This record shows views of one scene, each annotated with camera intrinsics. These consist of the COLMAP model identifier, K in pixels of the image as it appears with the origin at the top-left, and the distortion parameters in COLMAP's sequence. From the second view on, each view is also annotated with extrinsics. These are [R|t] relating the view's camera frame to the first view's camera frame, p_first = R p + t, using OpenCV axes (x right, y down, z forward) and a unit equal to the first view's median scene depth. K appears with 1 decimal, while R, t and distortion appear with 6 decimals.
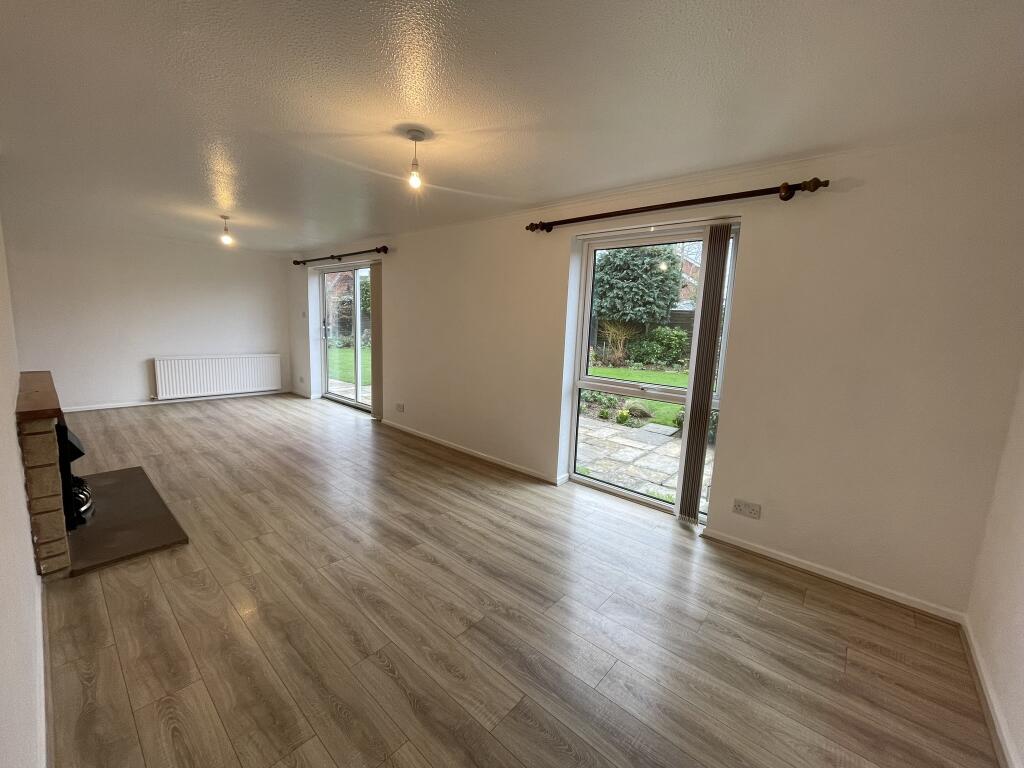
lens RADIAL K [[413.8, 0, 508.6], [0, 413.8, 379.3], [0, 0, 1]] dist [0.002708, -0.000420]
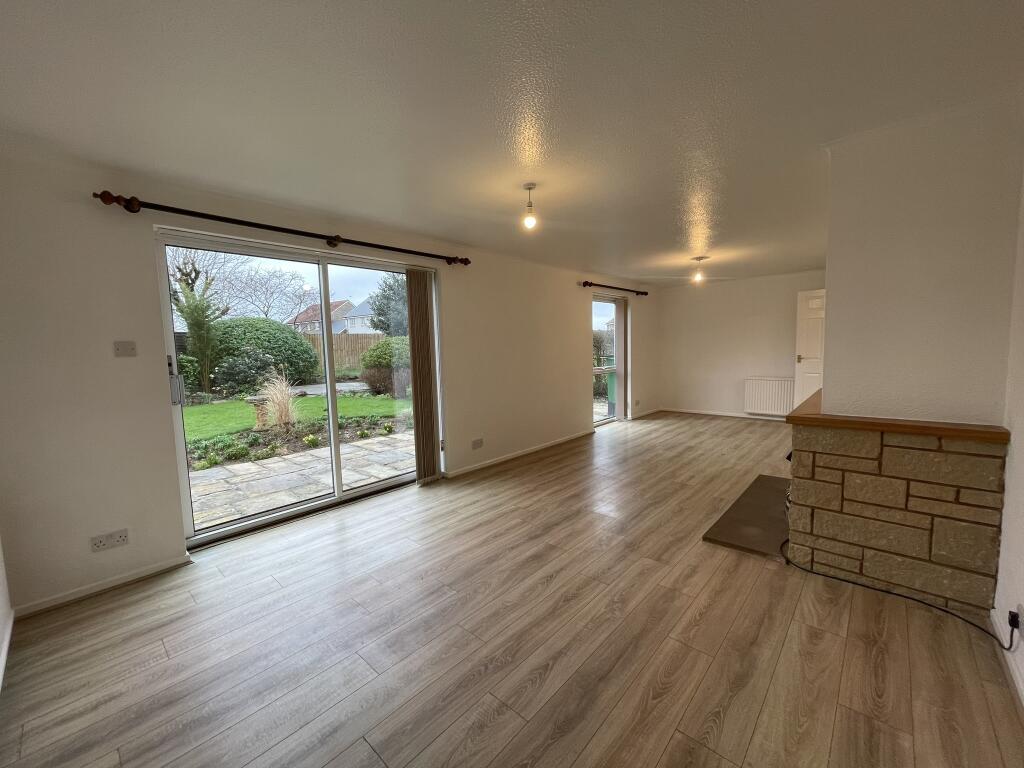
lens RADIAL K [[413.8, 0, 509.4], [0, 413.8, 383.6], [0, 0, 1]] dist [0.002708, -0.000420]
pose [[0.012310, -0.125916, 0.991964, -0.475126], [0.171310, 0.977638, 0.121972, -0.064895], [-0.985140, 0.168432, 0.033606, 0.377001]]
